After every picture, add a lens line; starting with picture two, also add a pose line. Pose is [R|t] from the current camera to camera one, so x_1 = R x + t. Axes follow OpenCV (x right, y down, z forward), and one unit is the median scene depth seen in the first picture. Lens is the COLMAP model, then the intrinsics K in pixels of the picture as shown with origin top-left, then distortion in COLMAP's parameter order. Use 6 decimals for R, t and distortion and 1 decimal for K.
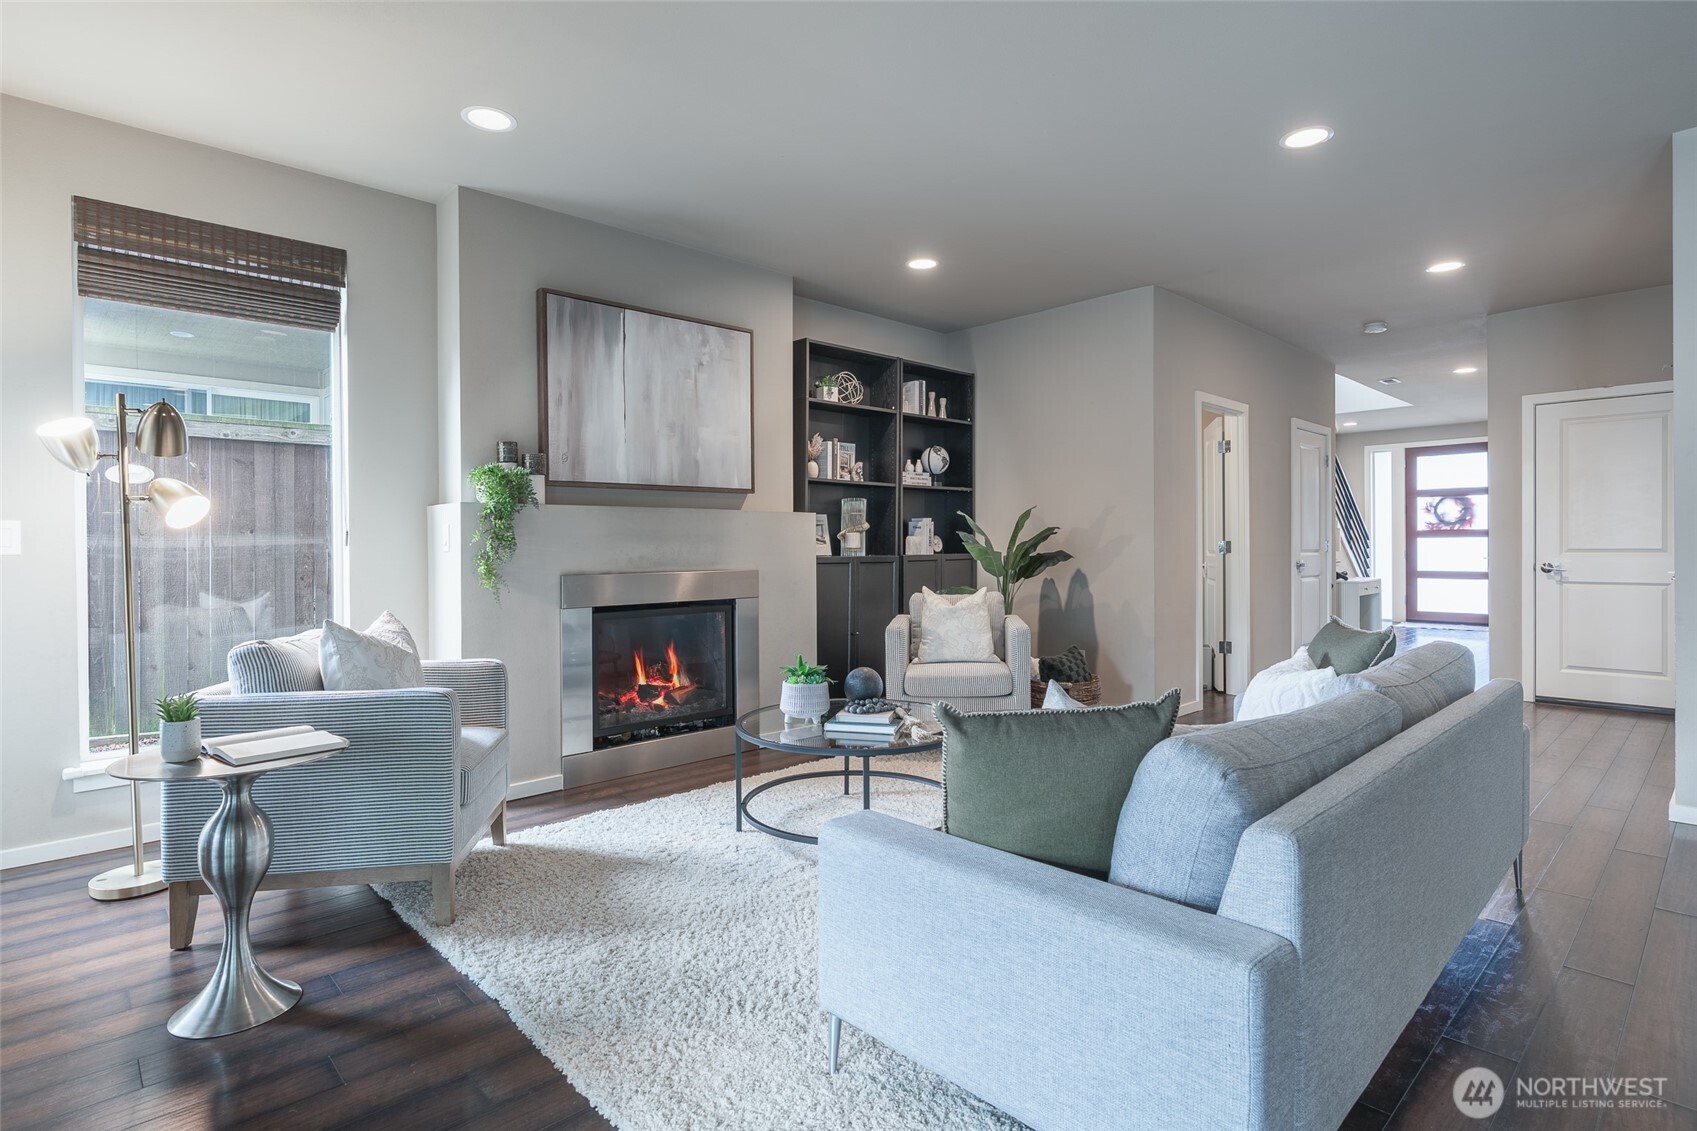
lens RADIAL K [[863.1, 0, 848.3], [0, 863.1, 556.6], [0, 0, 1]] dist [-0.003470, -0.000738]
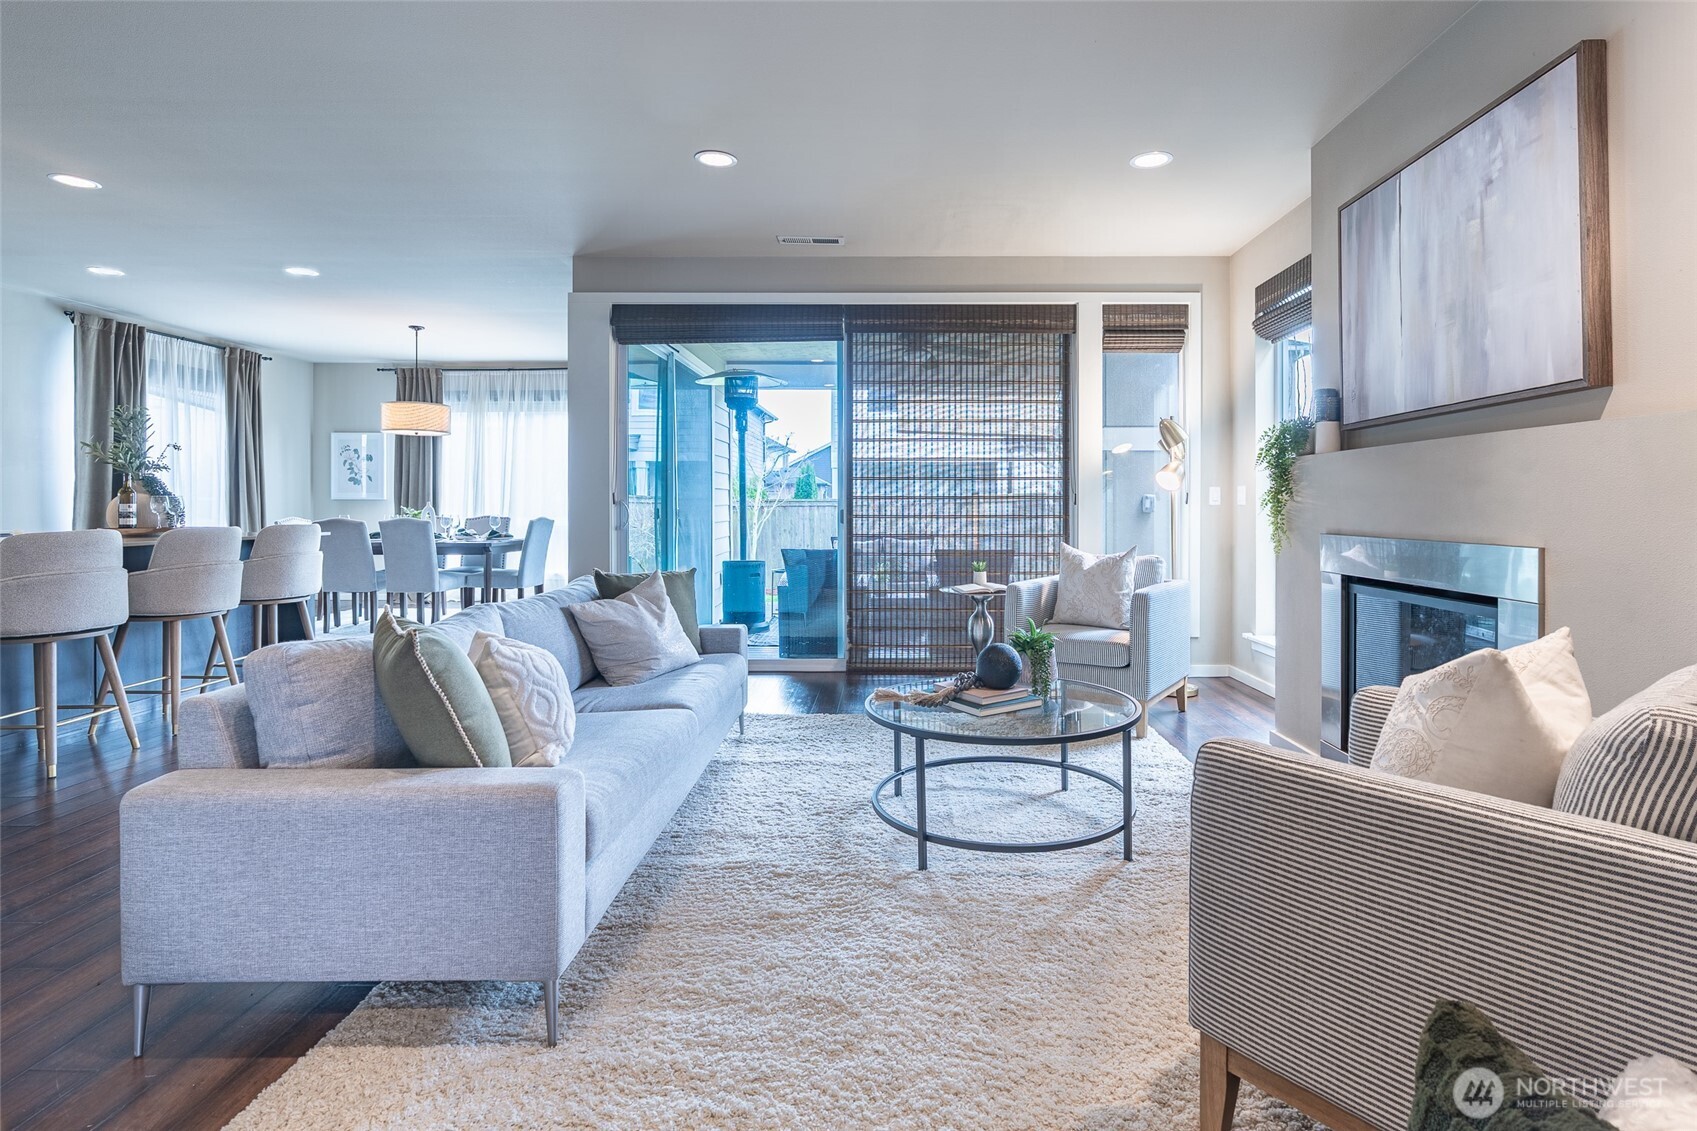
lens RADIAL K [[826.1, 0, 893.0], [0, 826.1, 503.0], [0, 0, 1]] dist [-0.002166, 0.000793]
pose [[-0.685258, 0.007450, -0.728262, 0.517771], [0.000905, 0.999956, 0.009379, -0.015799], [0.728300, 0.005768, -0.685234, 1.121853]]
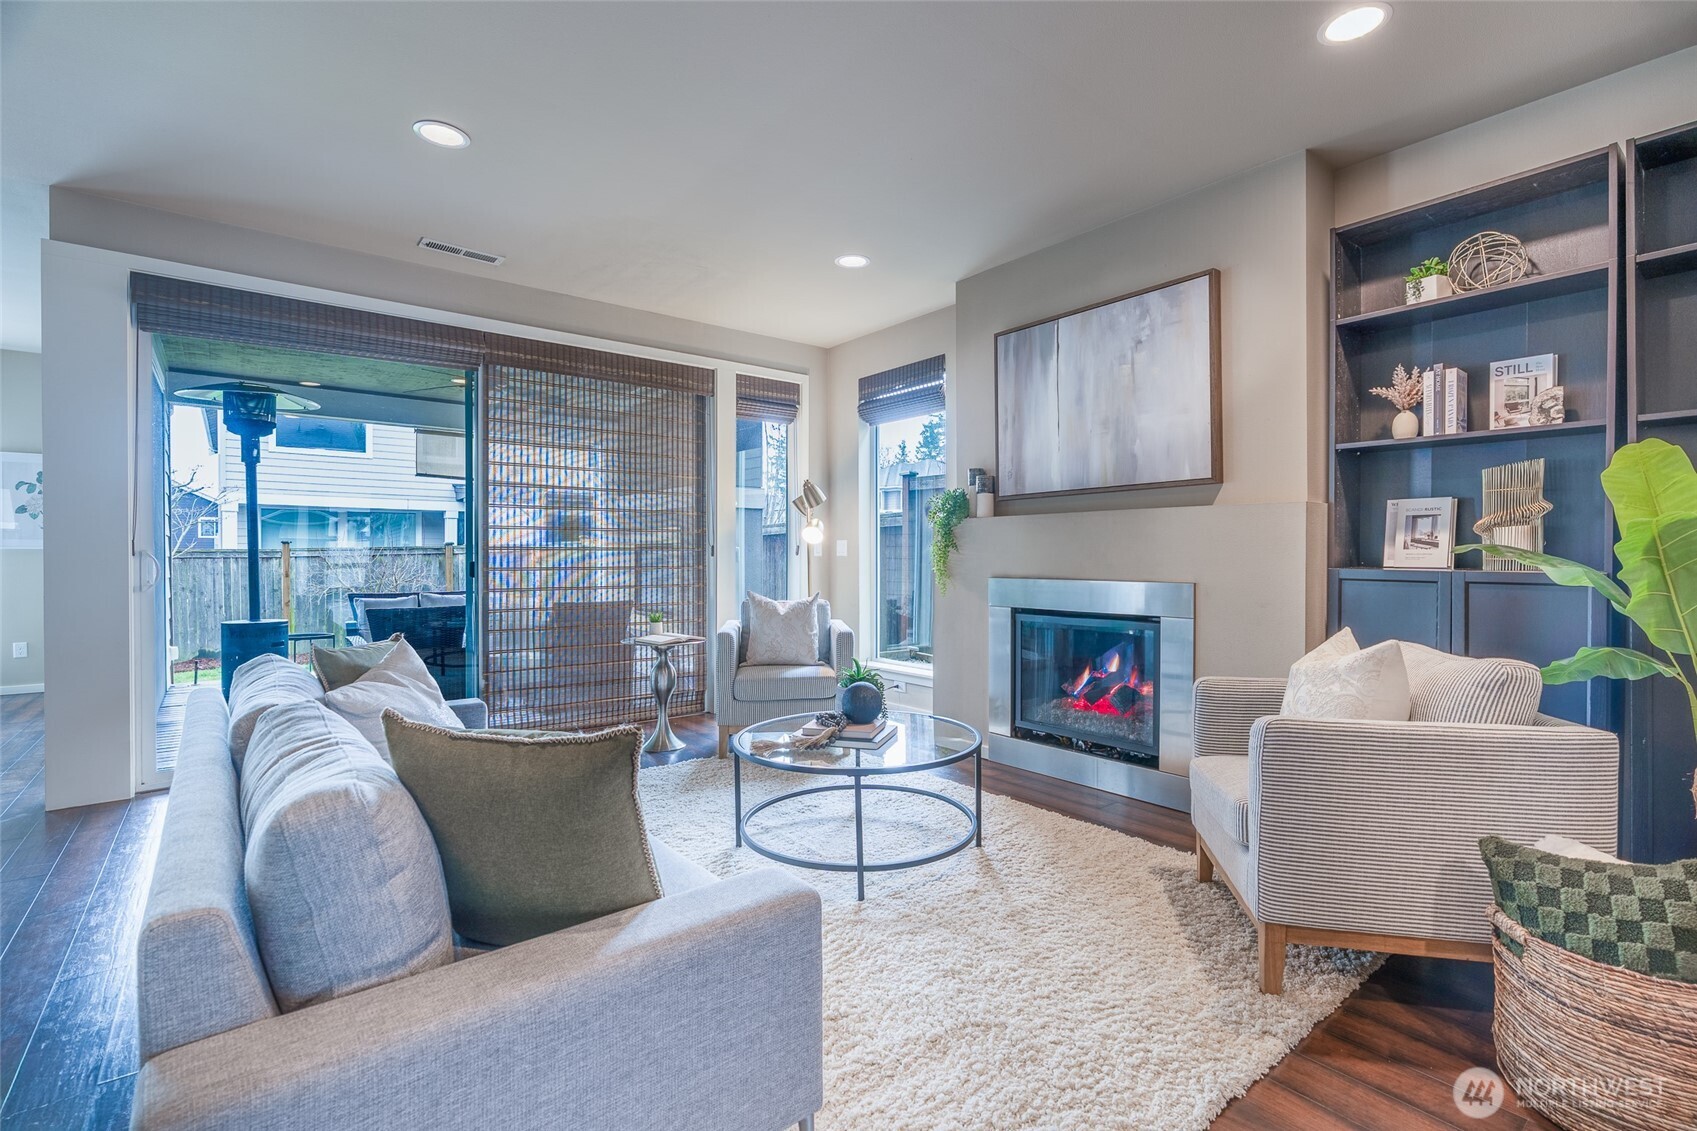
lens RADIAL K [[769.6, 0, 844.8], [0, 769.6, 556.9], [0, 0, 1]] dist [-0.005416, -0.000133]
pose [[-0.080098, 0.010728, -0.996729, 0.644608], [-0.005181, 0.999924, 0.011178, -0.014721], [0.996774, 0.006059, -0.080036, 0.791849]]
